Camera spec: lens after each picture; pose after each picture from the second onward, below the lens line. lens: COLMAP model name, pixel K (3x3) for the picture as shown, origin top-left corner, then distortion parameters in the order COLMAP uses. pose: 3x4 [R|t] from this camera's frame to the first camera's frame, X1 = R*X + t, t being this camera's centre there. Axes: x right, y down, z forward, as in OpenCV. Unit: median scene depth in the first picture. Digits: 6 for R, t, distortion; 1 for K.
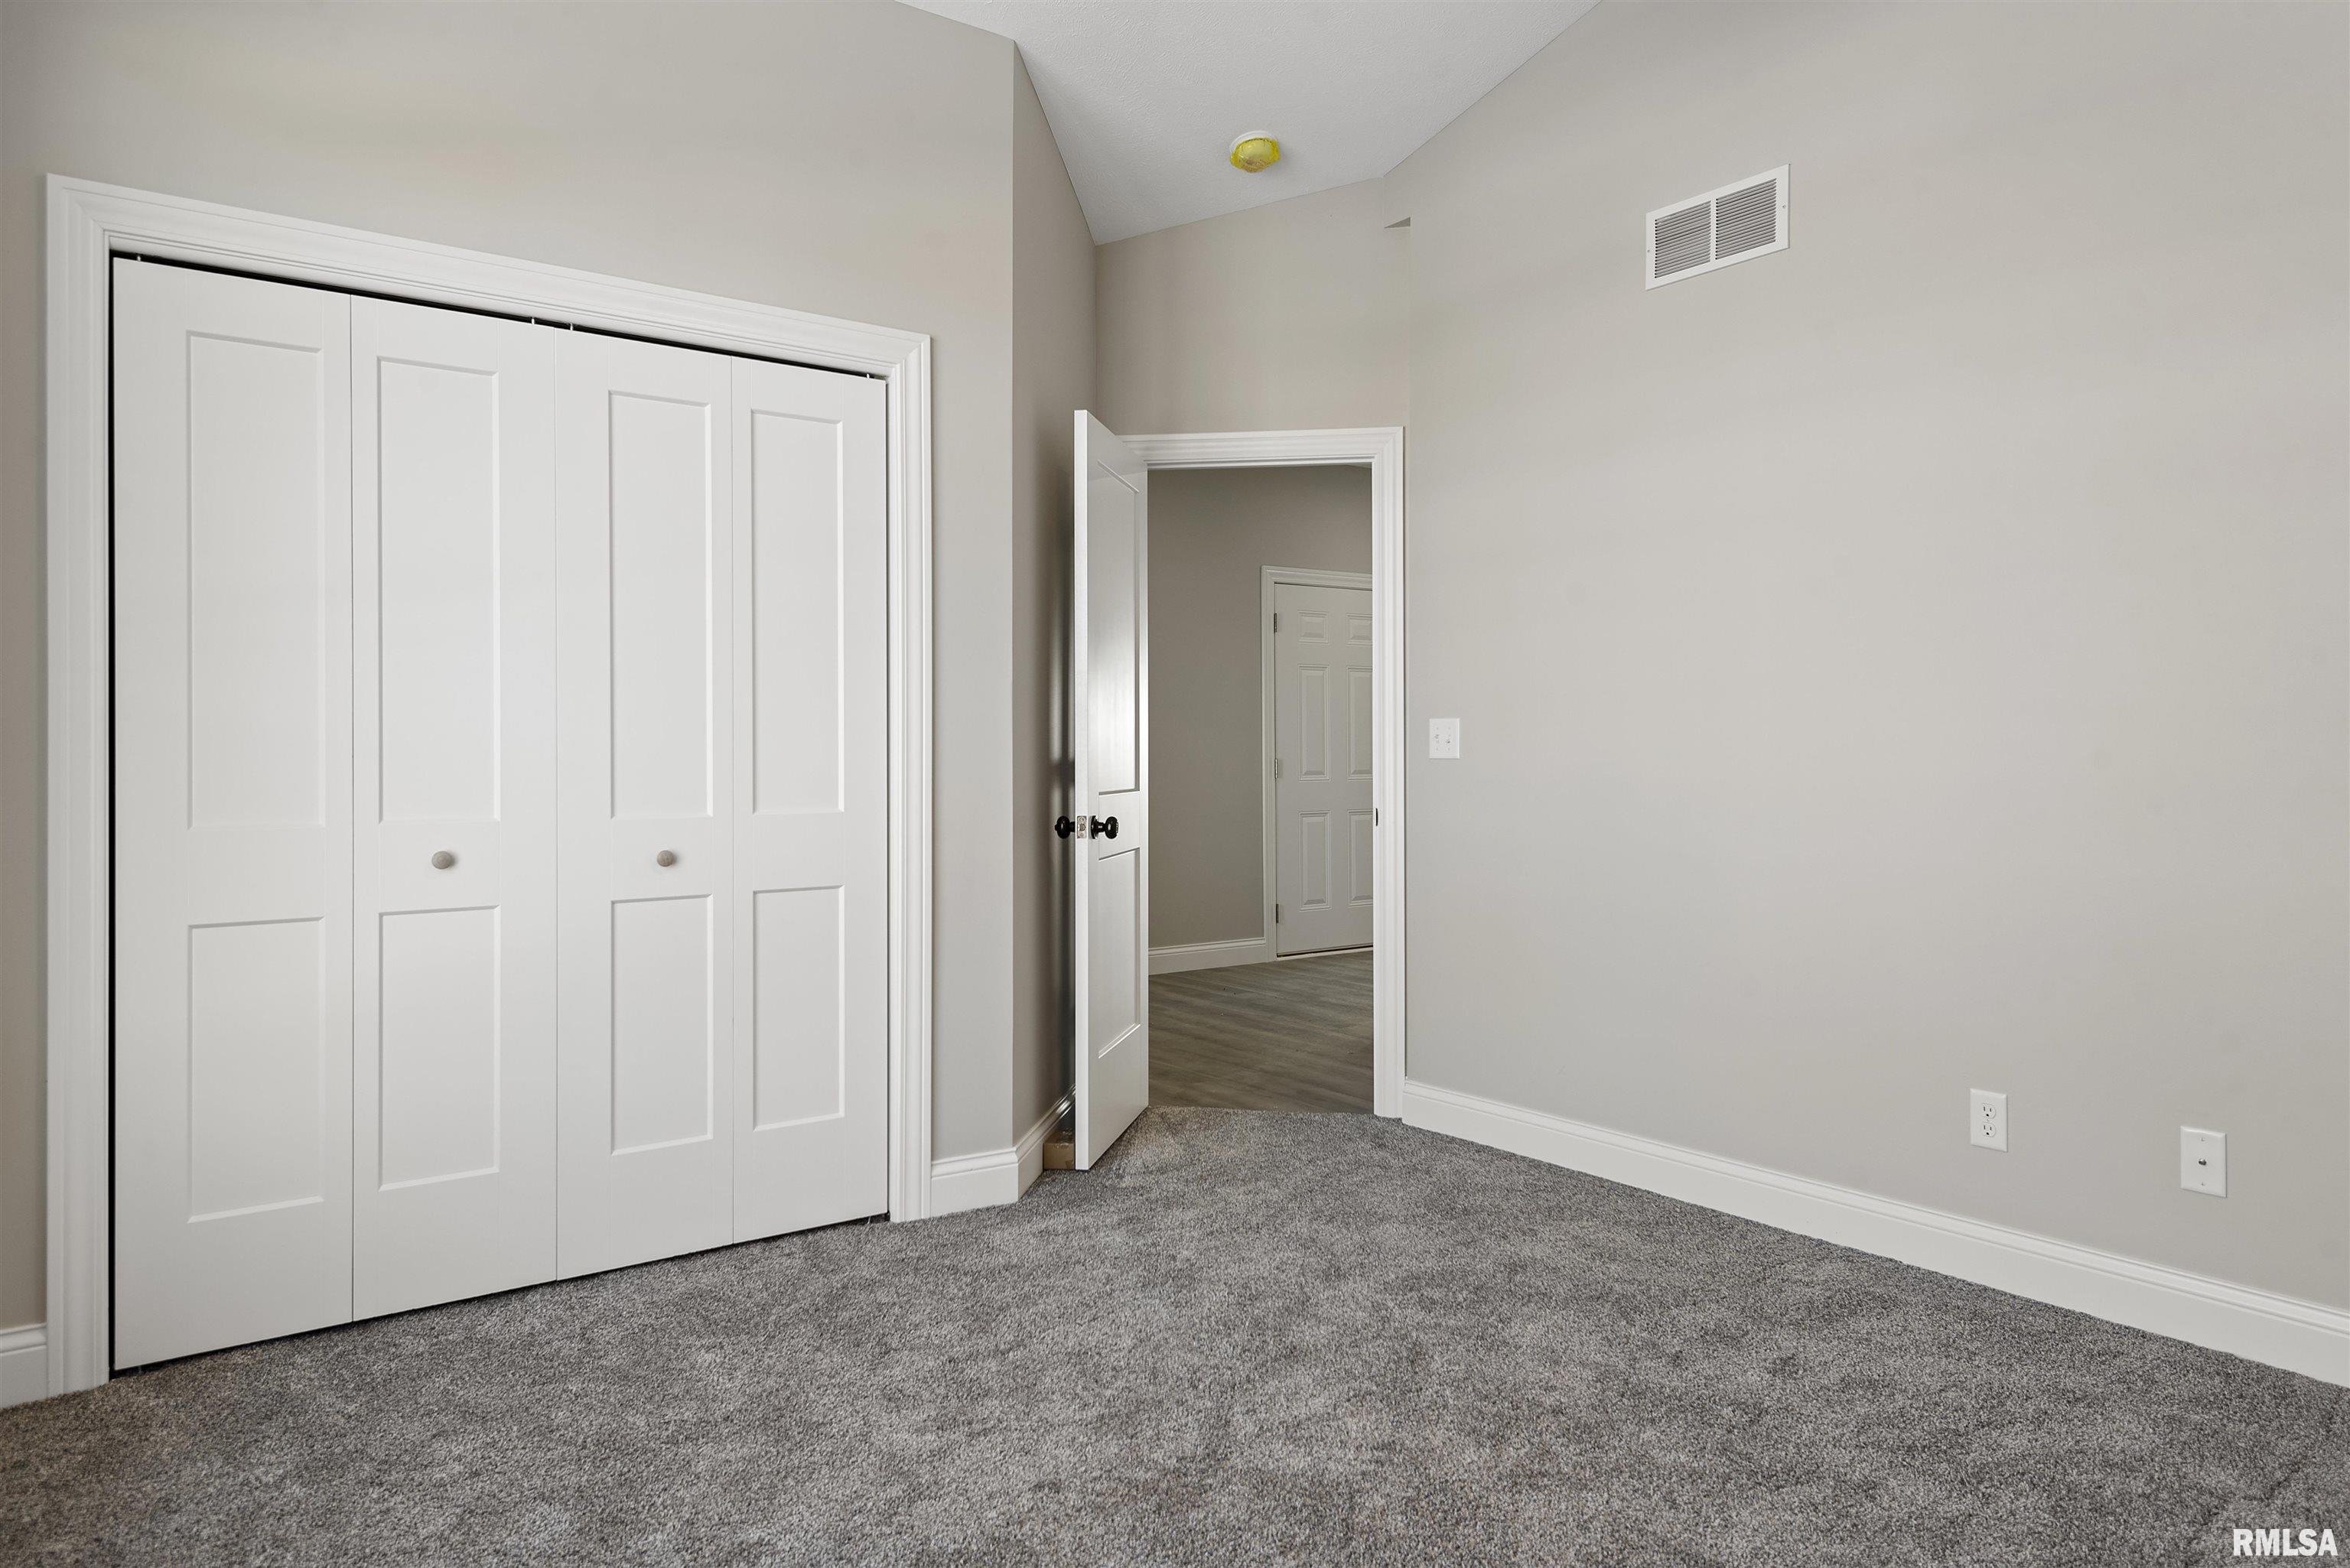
lens RADIAL K [[1520.1, 0, 1178.8], [0, 1520.1, 759.6], [0, 0, 1]] dist [0.055885, -0.040551]
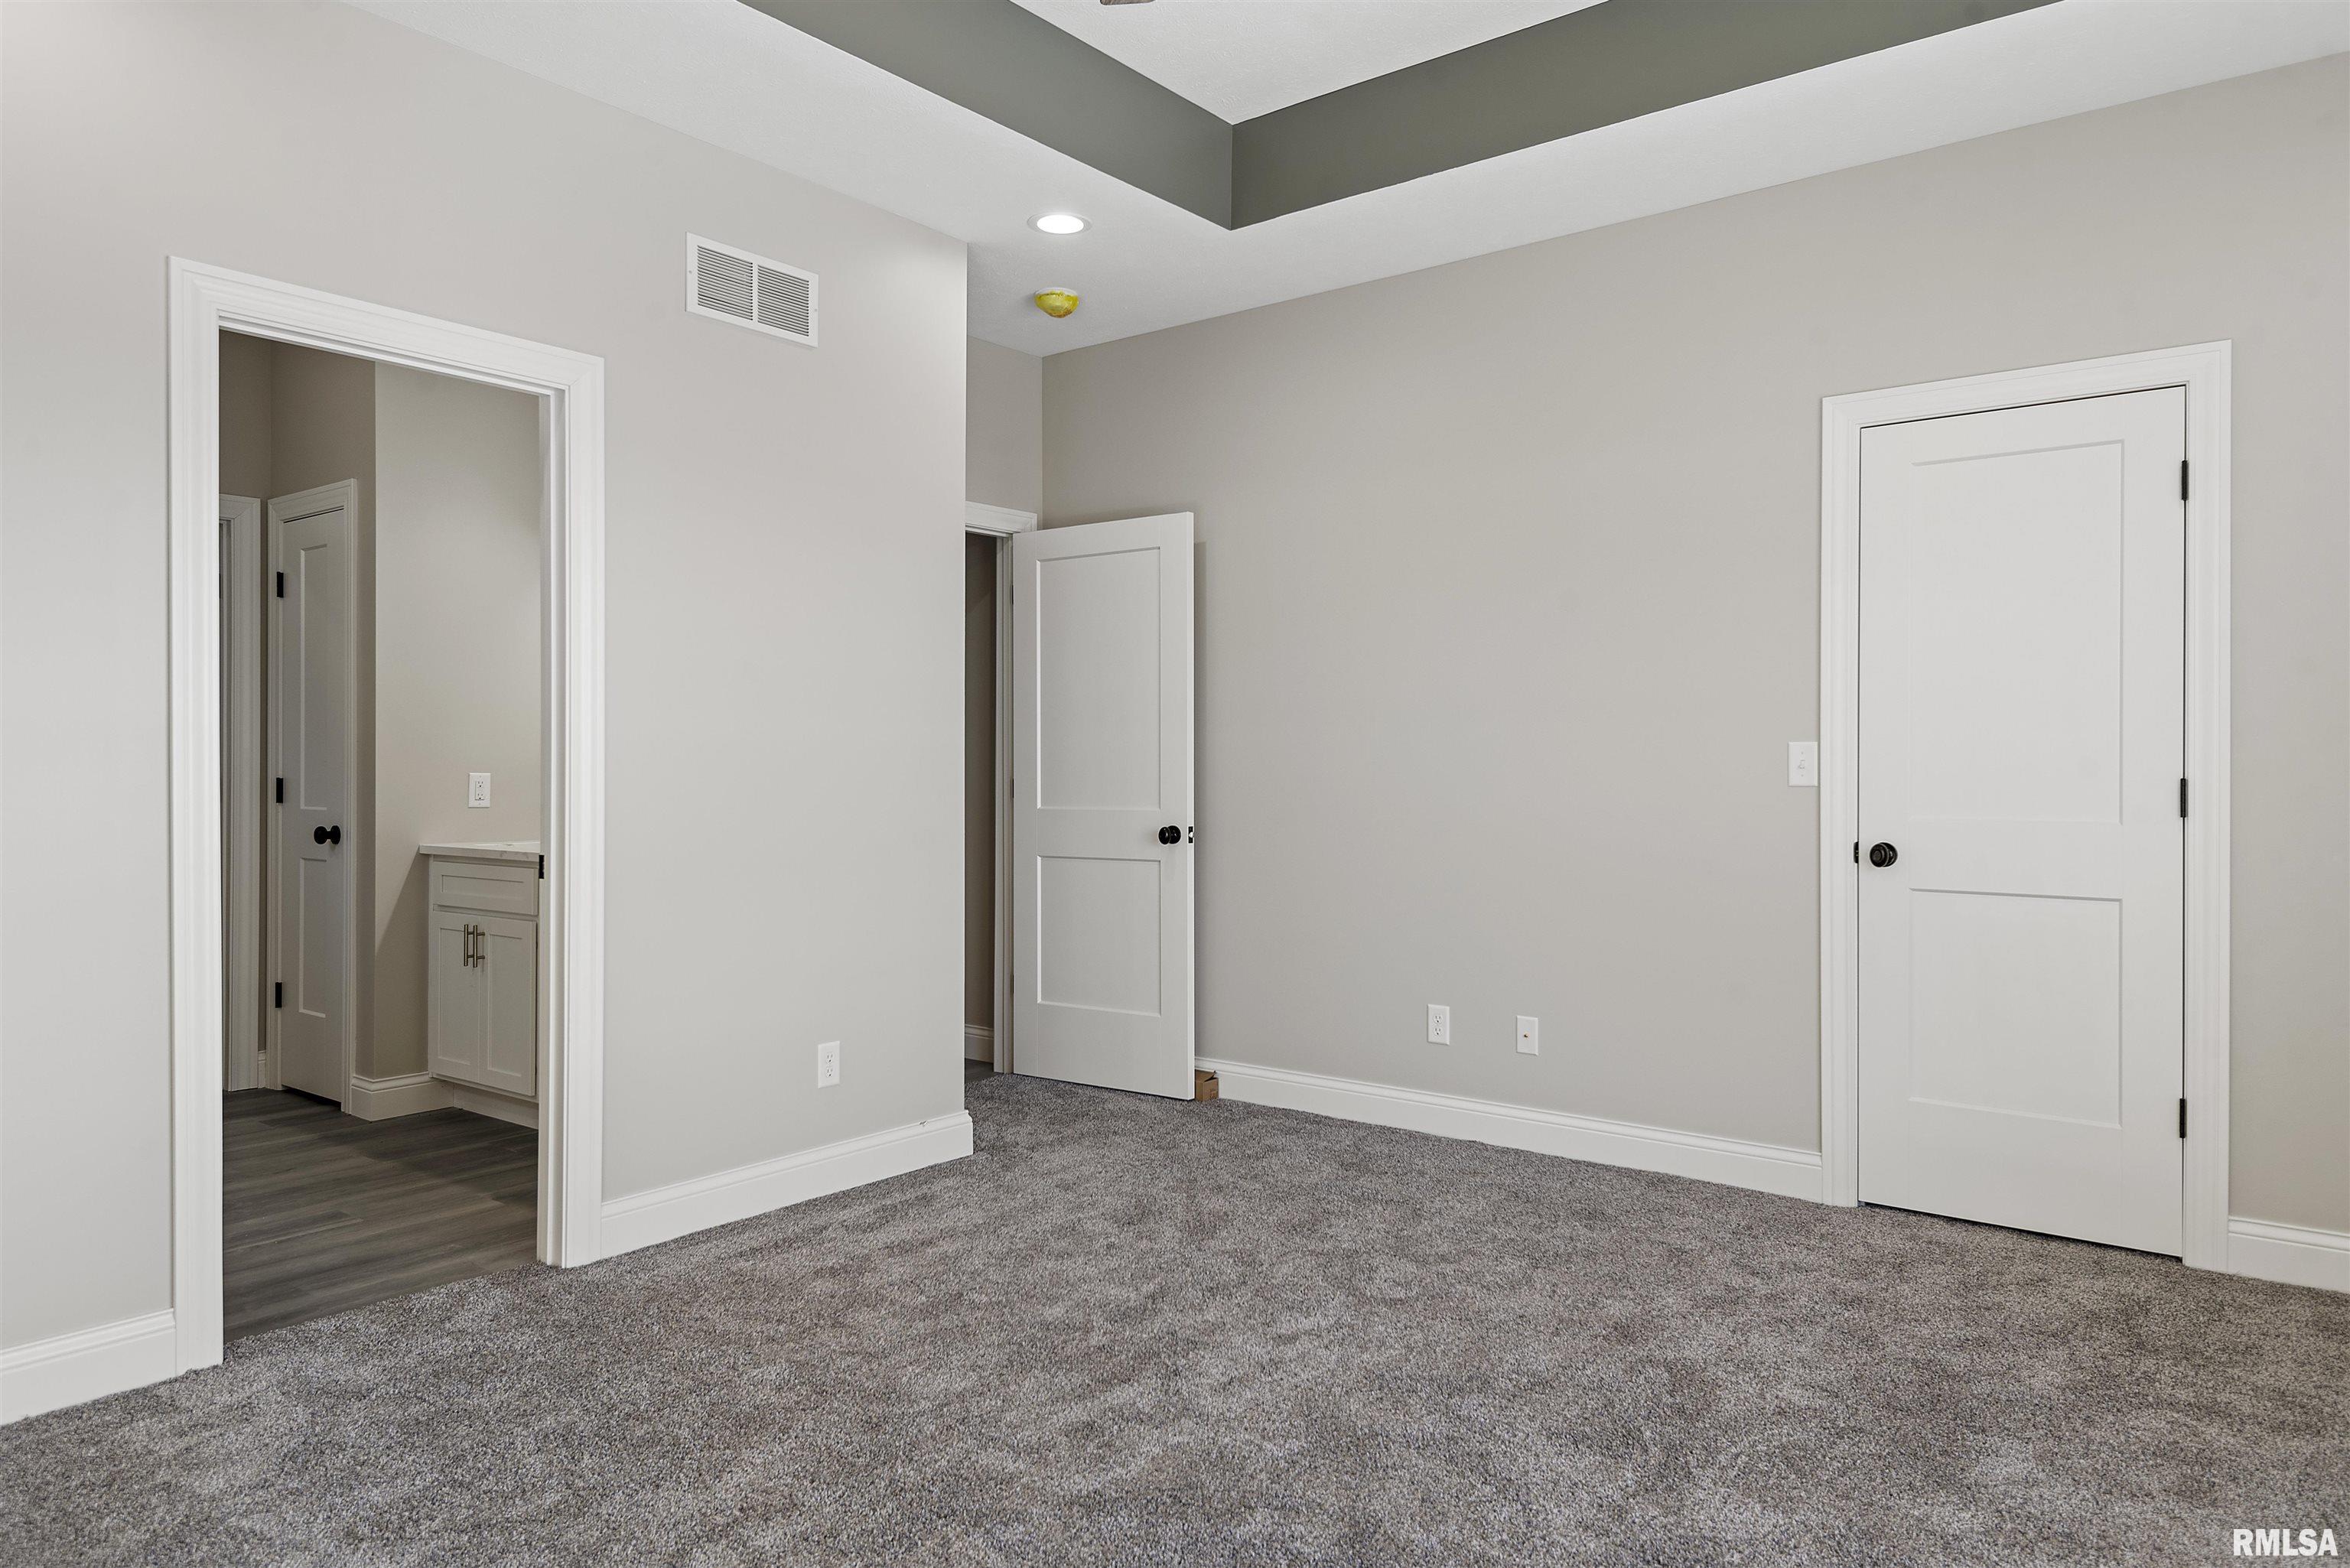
lens RADIAL K [[1520.1, 0, 1178.8], [0, 1520.1, 759.6], [0, 0, 1]] dist [0.055885, -0.040551]
pose [[-0.268237, 0.013394, 0.963260, -0.744751], [0.004839, 0.999909, -0.012556, -0.005261], [-0.963341, 0.001293, -0.268277, 0.990903]]
